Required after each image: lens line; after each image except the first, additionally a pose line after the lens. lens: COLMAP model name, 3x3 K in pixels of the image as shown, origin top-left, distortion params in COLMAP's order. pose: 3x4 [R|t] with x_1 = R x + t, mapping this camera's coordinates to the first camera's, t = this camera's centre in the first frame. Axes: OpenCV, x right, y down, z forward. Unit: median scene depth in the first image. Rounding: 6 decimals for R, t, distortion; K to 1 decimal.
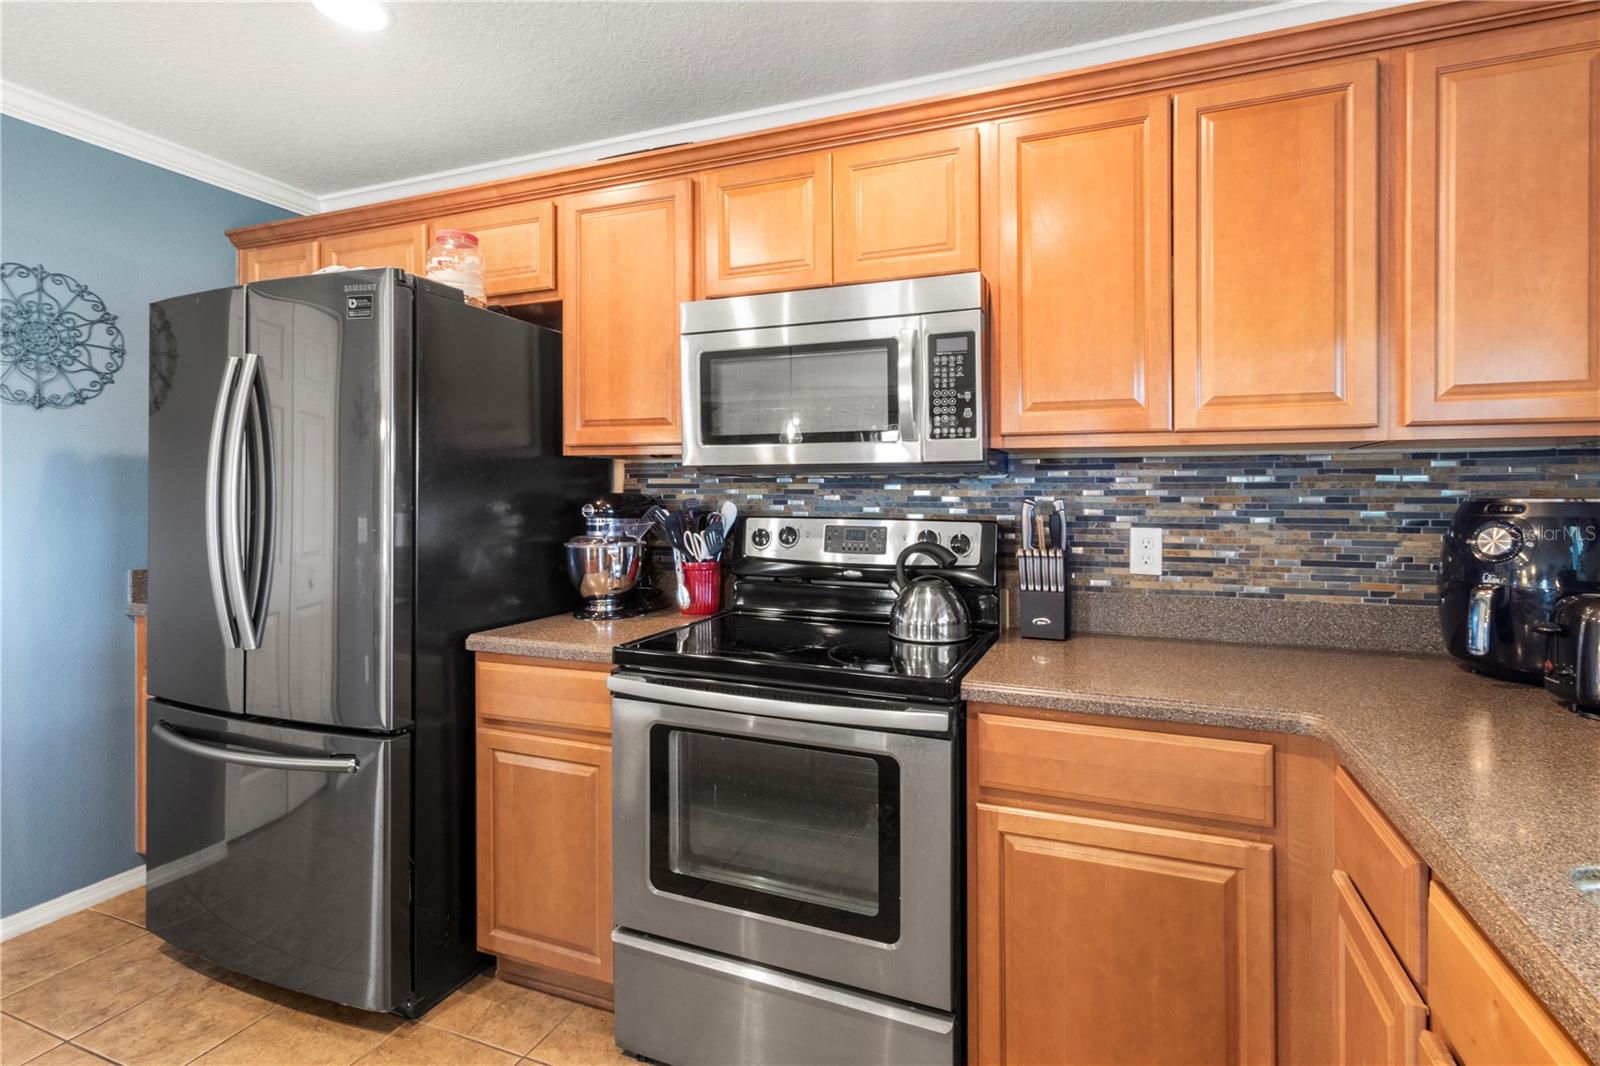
lens RADIAL K [[750.1, 0, 824.2], [0, 750.1, 500.7], [0, 0, 1]] dist [0.001813, 0.000129]
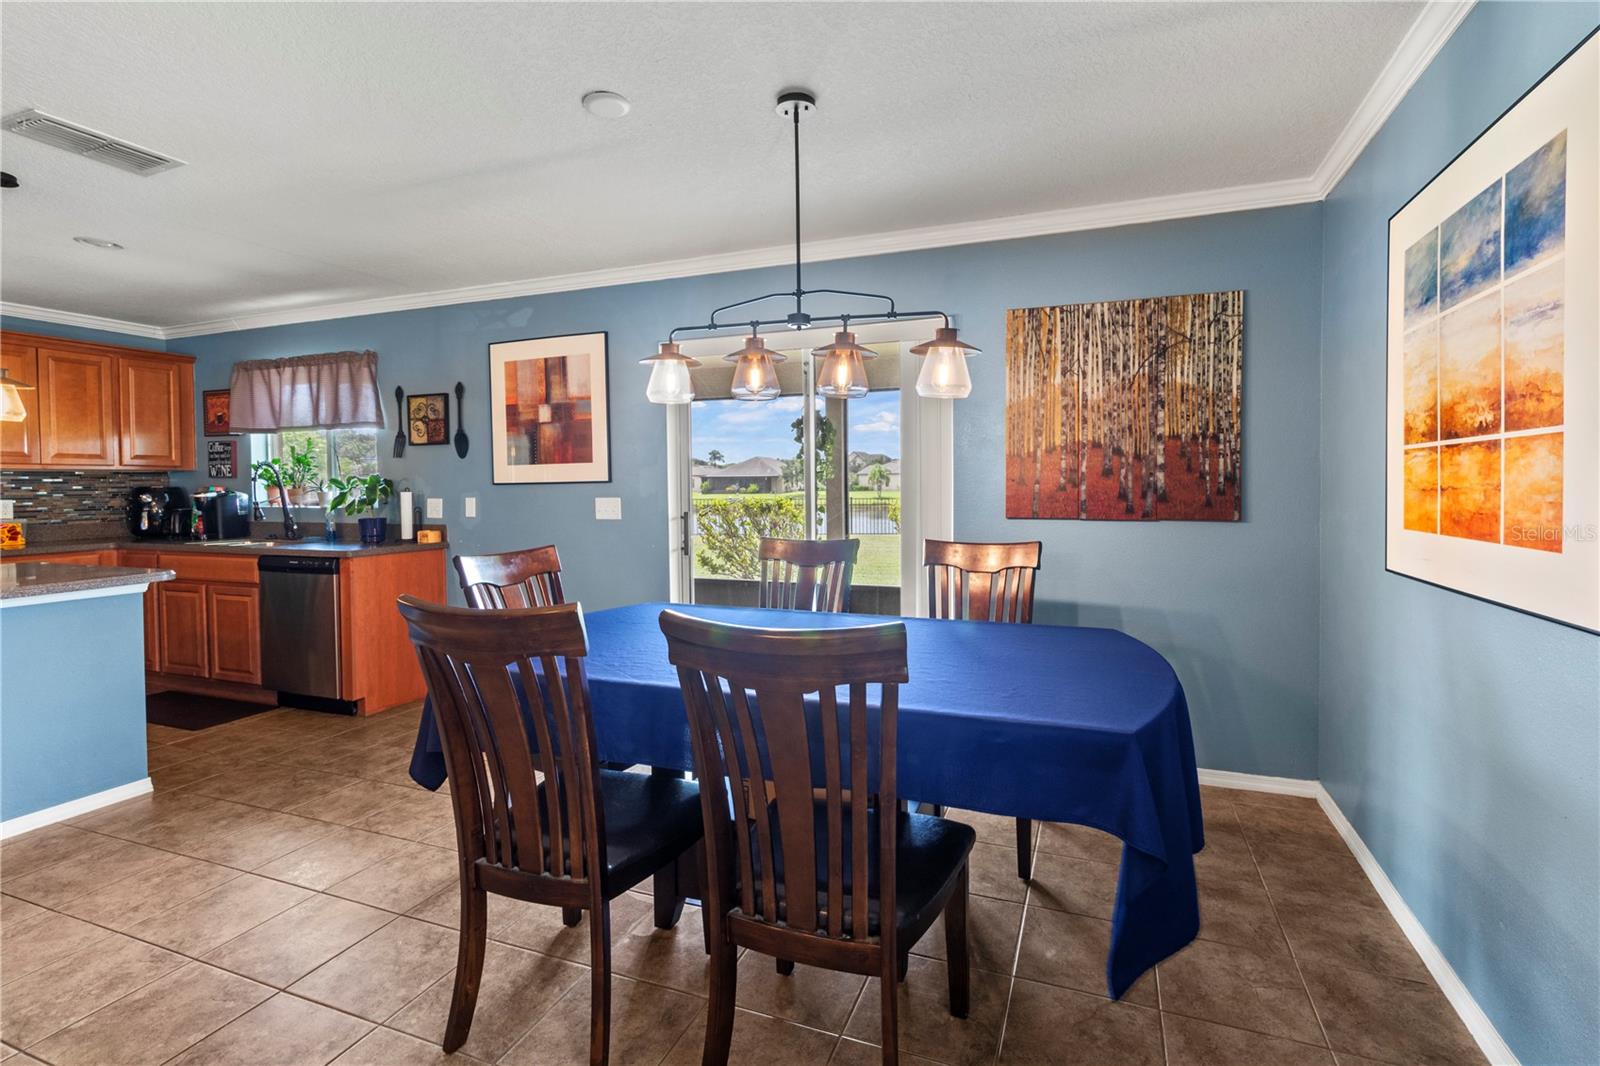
lens RADIAL K [[739.8, 0, 823.6], [0, 739.8, 495.5], [0, 0, 1]] dist [-0.001739, -0.000253]
pose [[-0.012520, -0.026021, 0.999583, -2.104788], [0.013370, 0.999568, 0.026188, -0.007034], [-0.999832, 0.013692, -0.012166, -1.722939]]
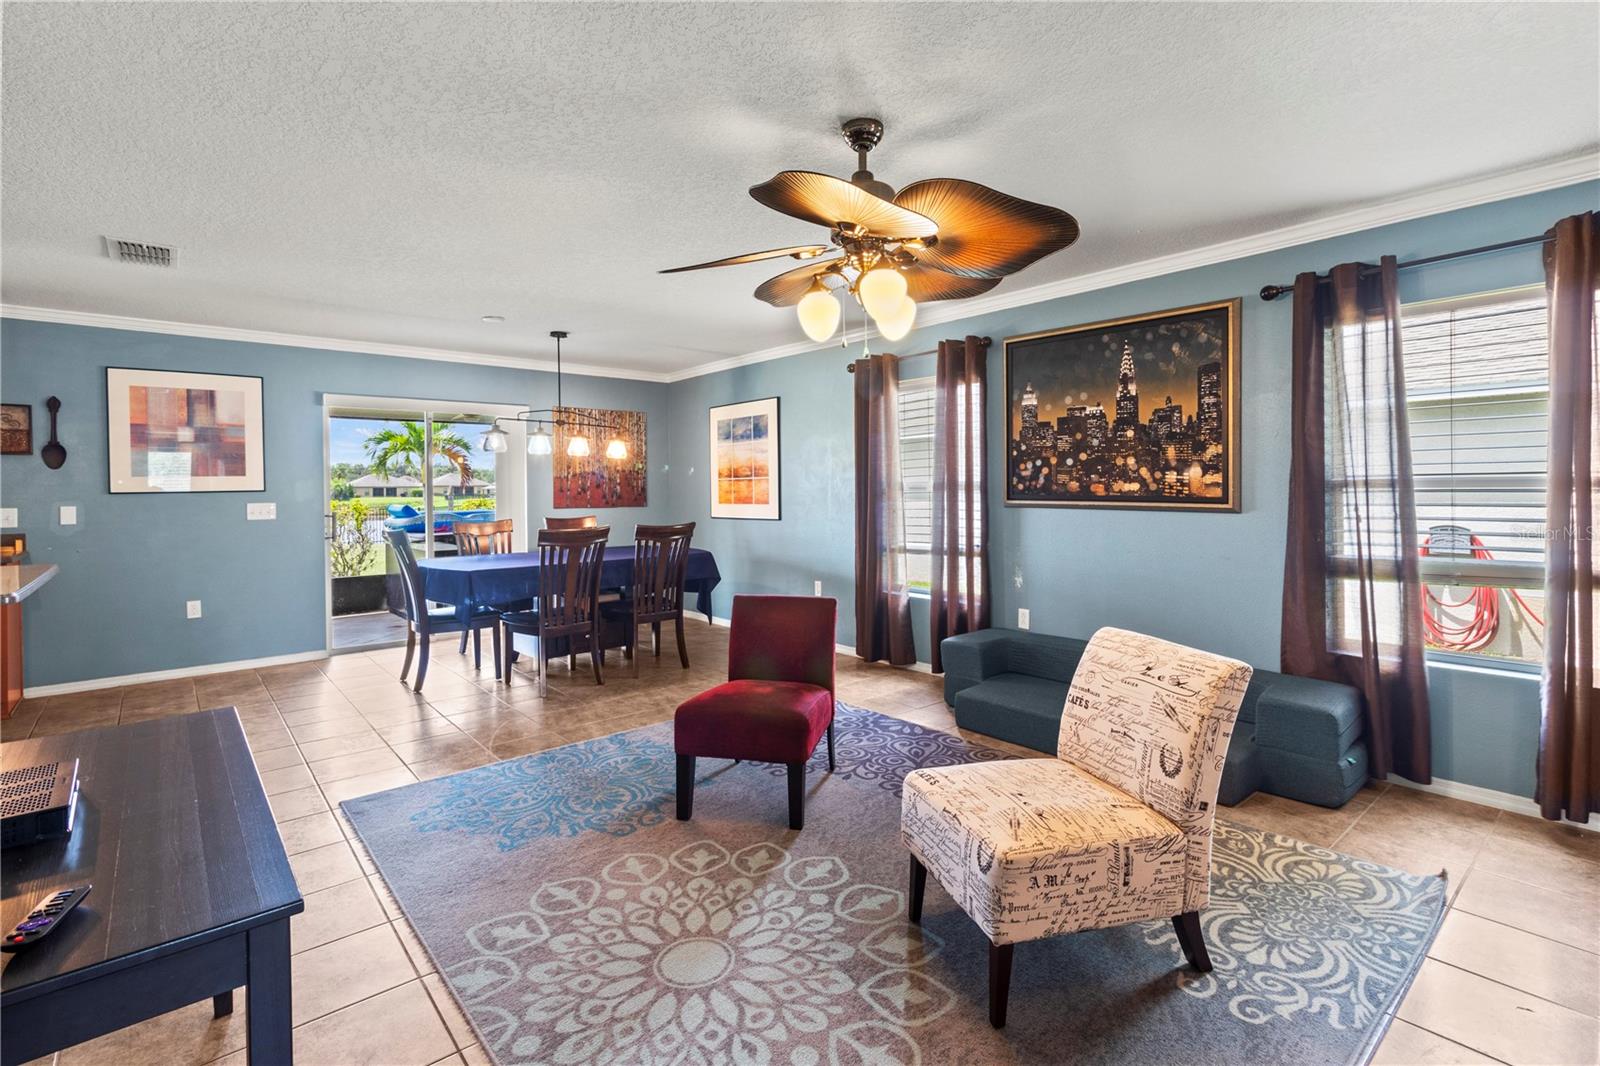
lens RADIAL K [[759.0, 0, 824.3], [0, 759.0, 474.1], [0, 0, 1]] dist [0.001490, 0.000294]
pose [[-0.890631, 0.008281, 0.454651, -3.213918], [0.004634, 0.999948, -0.009137, -0.027350], [-0.454702, -0.006031, -0.890623, 0.554282]]
